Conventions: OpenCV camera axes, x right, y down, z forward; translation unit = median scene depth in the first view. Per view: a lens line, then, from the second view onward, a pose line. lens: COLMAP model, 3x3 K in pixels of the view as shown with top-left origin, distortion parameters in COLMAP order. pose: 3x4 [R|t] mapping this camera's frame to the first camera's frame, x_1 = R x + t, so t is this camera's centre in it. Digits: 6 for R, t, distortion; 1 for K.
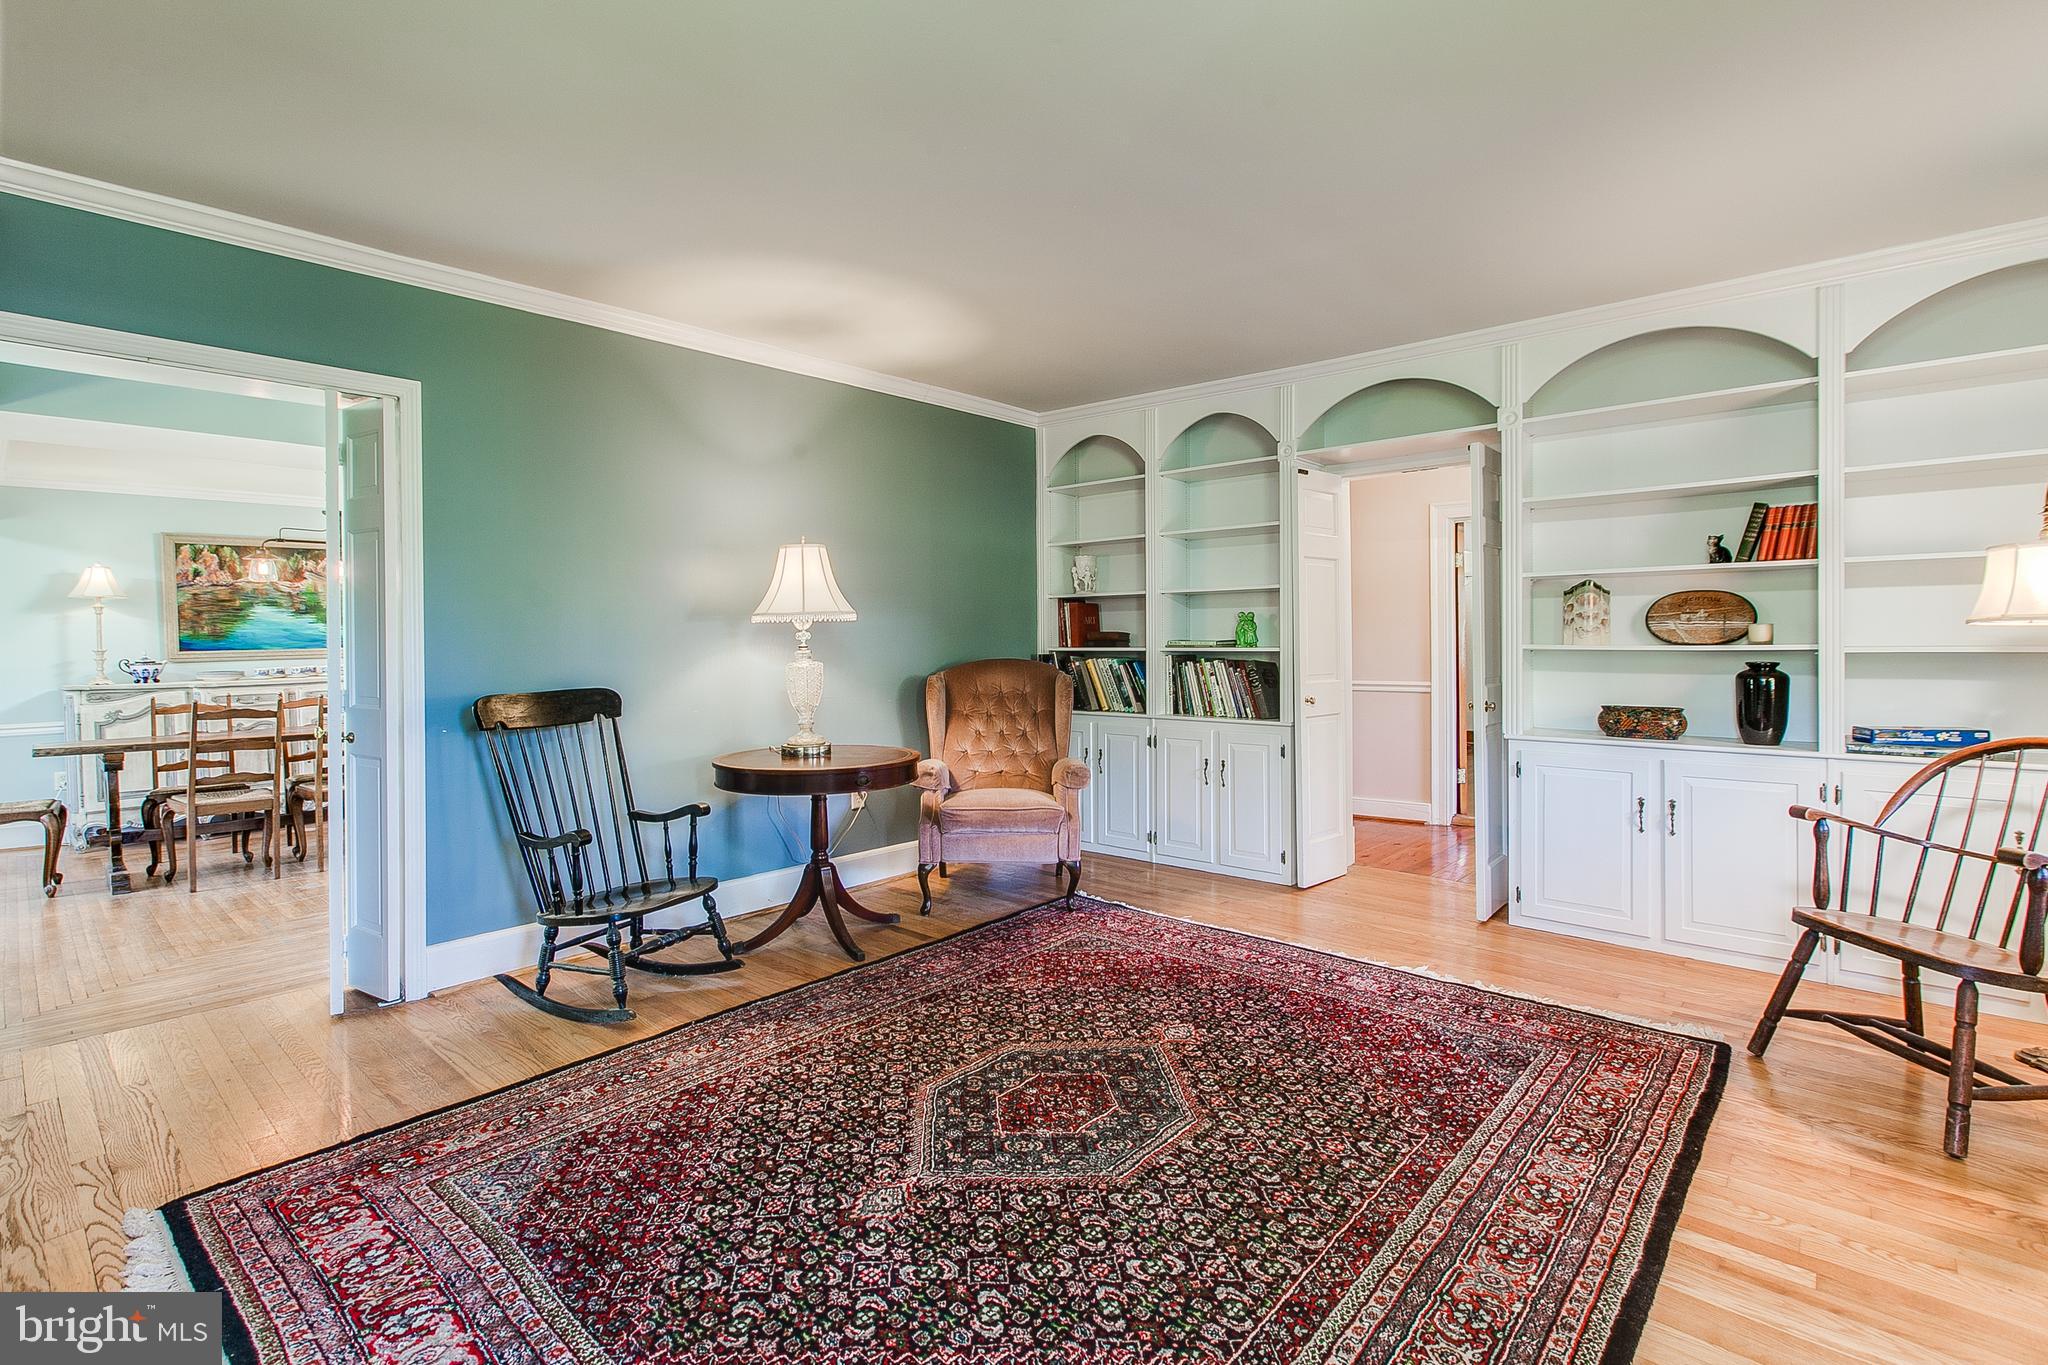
lens RADIAL K [[930.2, 0, 1031.5], [0, 930.2, 668.6], [0, 0, 1]] dist [-0.004346, -0.000006]
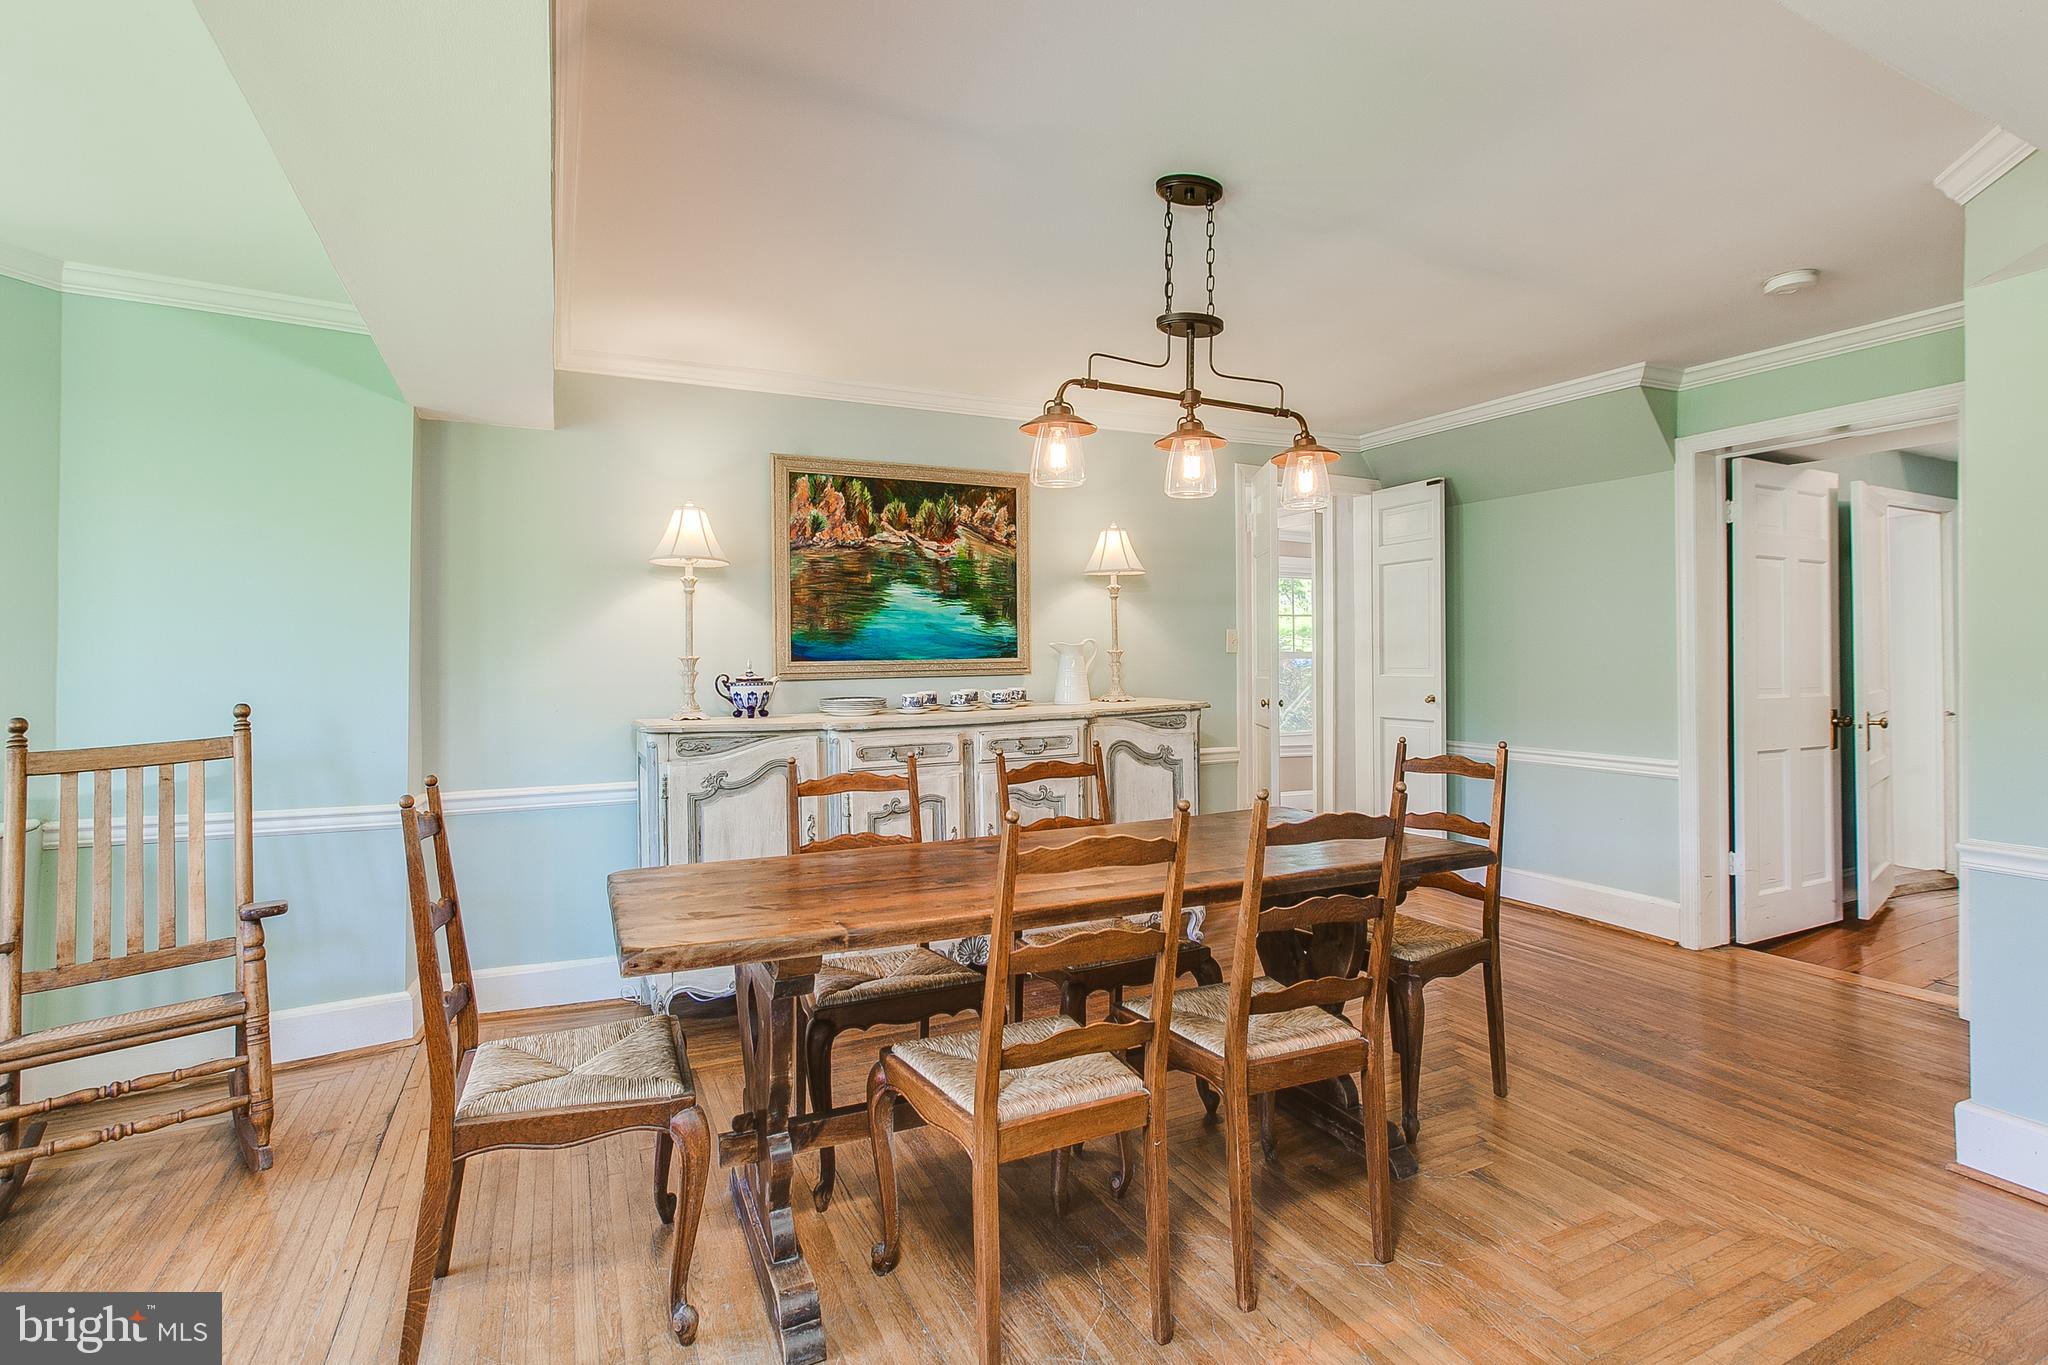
lens RADIAL K [[930.2, 0, 1013.9], [0, 930.2, 672.2], [0, 0, 1]] dist [-0.004346, -0.000006]
pose [[0.930452, 0.017019, -0.366019, -0.575581], [-0.020853, 0.999761, -0.006523, -0.010825], [0.365821, 0.013702, 0.930584, 0.511638]]
